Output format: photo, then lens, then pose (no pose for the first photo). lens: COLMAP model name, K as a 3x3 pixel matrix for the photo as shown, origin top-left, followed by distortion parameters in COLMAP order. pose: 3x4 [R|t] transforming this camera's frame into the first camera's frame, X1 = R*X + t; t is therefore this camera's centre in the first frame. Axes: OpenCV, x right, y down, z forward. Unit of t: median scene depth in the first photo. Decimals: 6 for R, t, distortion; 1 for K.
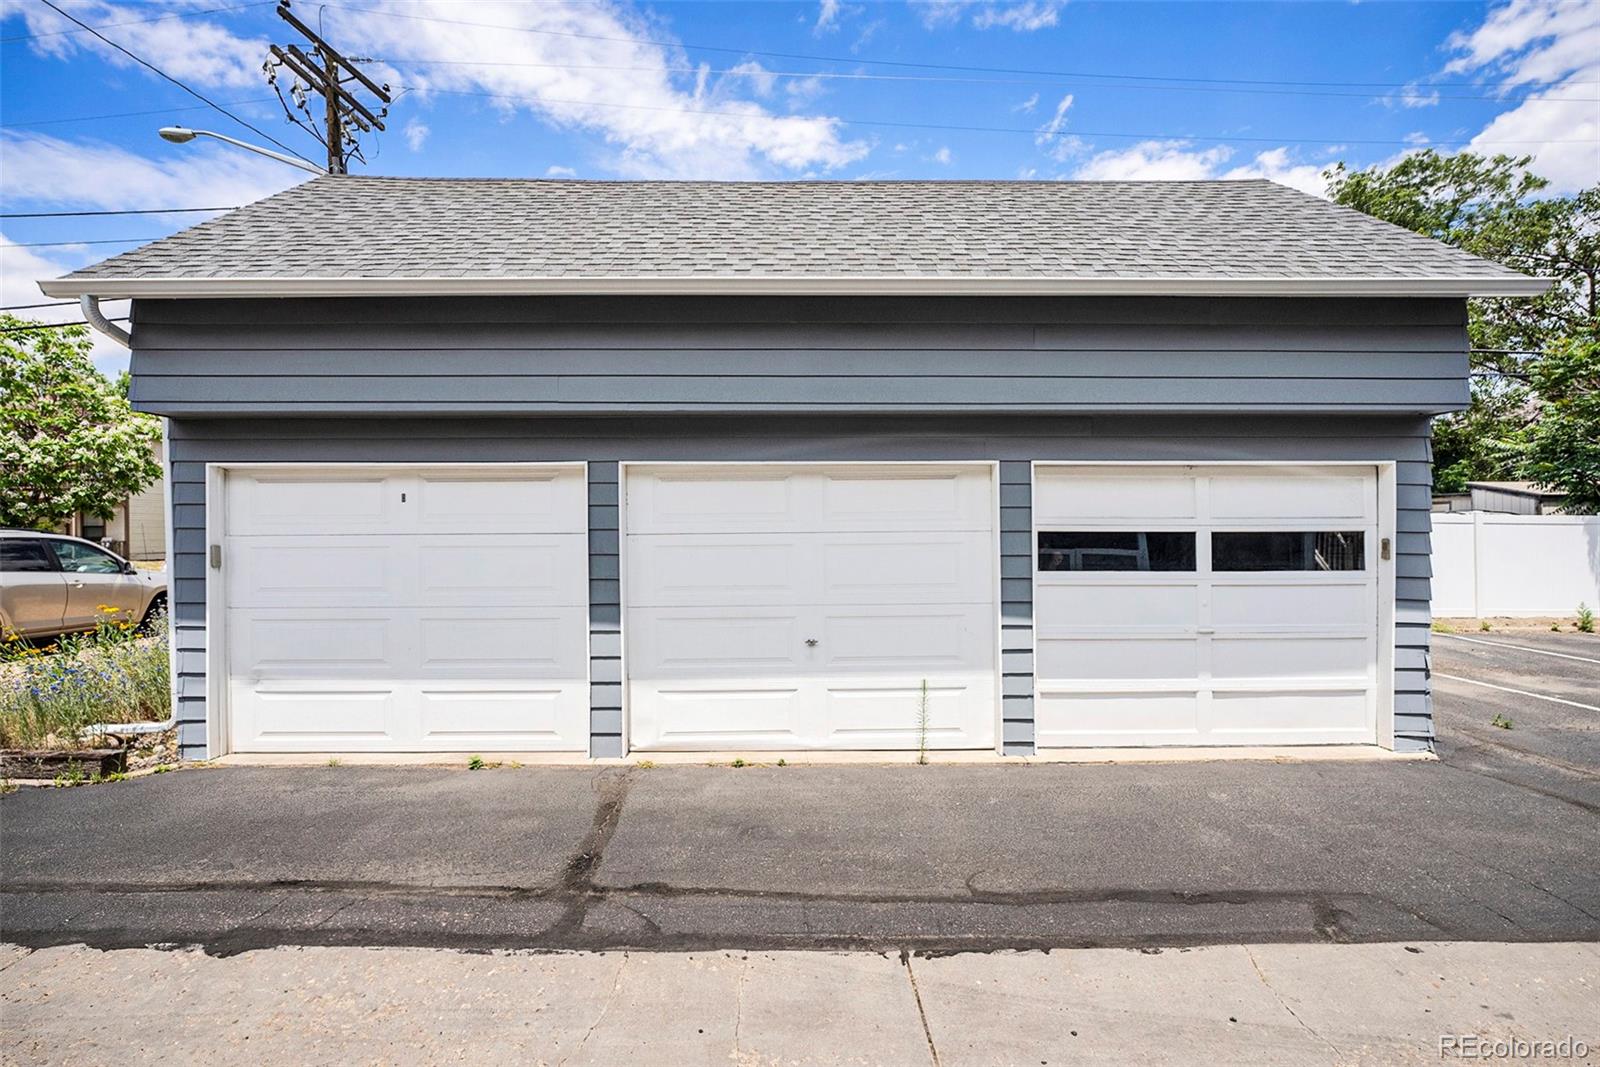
lens RADIAL K [[695.7, 0, 797.0], [0, 695.7, 523.8], [0, 0, 1]] dist [-0.006432, 0.000705]
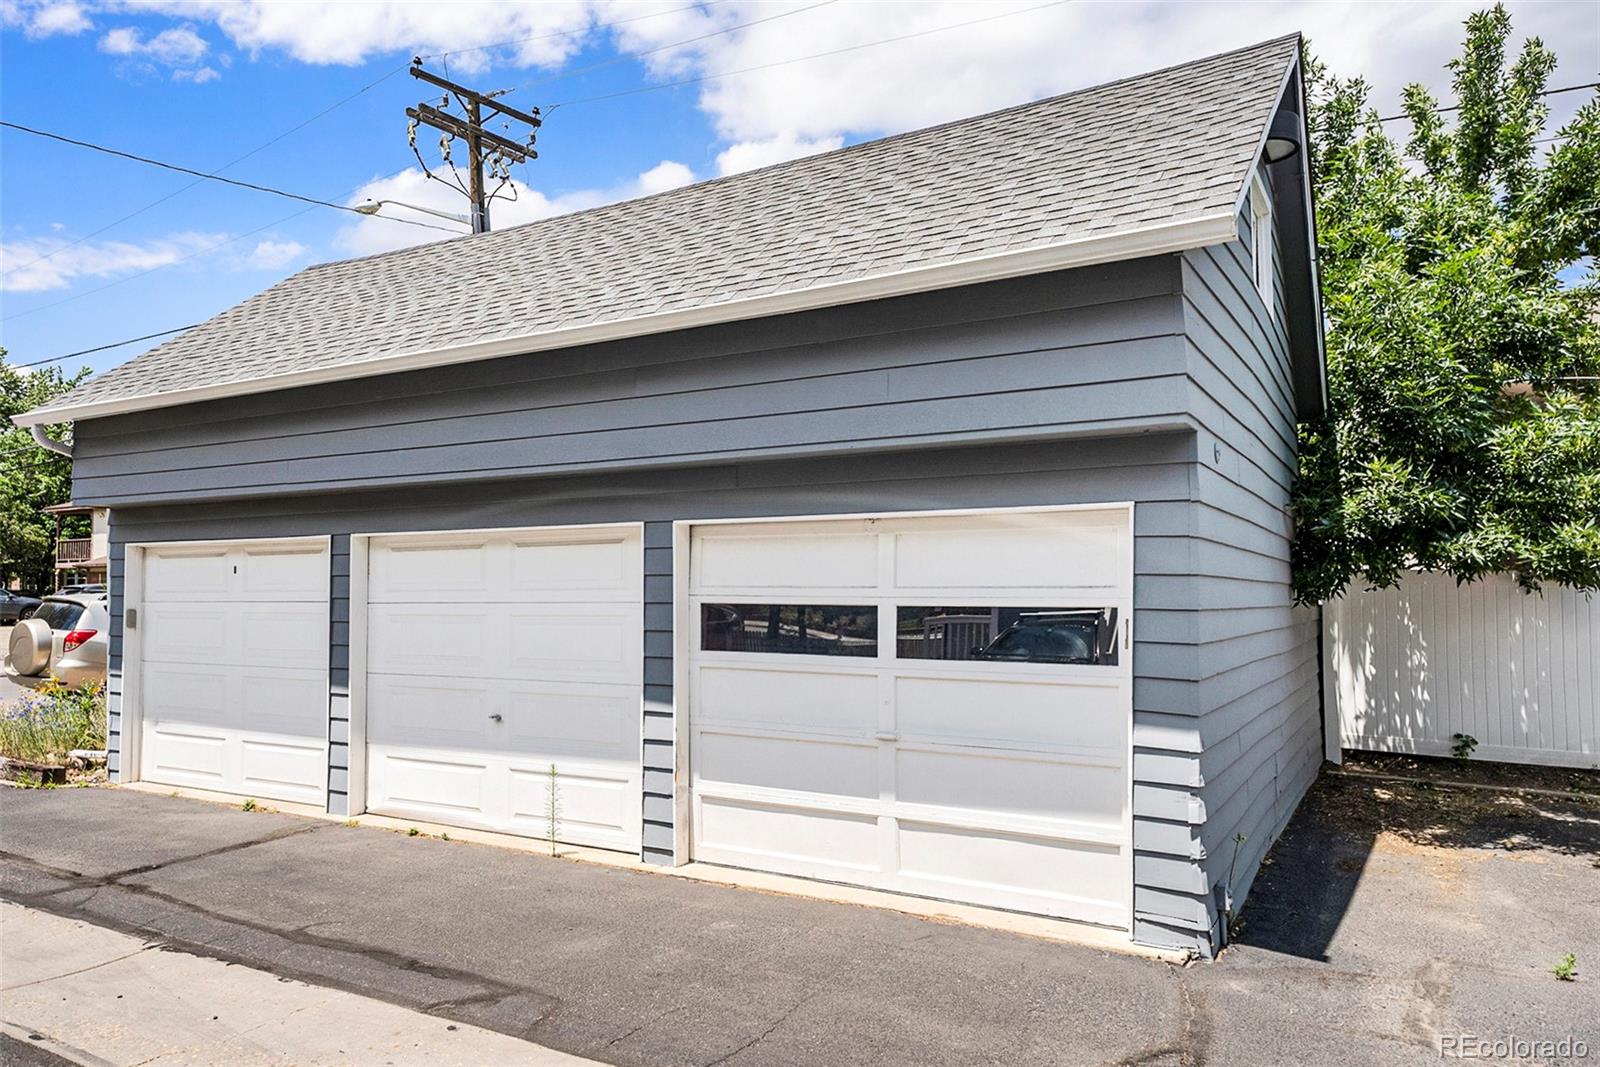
lens RADIAL K [[1048.5, 0, 807.5], [0, 1048.5, 571.1], [0, 0, 1]] dist [0.036655, -0.003494]
pose [[0.865019, -0.007394, -0.501684, 1.154715], [-0.001352, 0.999853, -0.017067, -0.007272], [0.501737, 0.015442, 0.864883, -0.037319]]
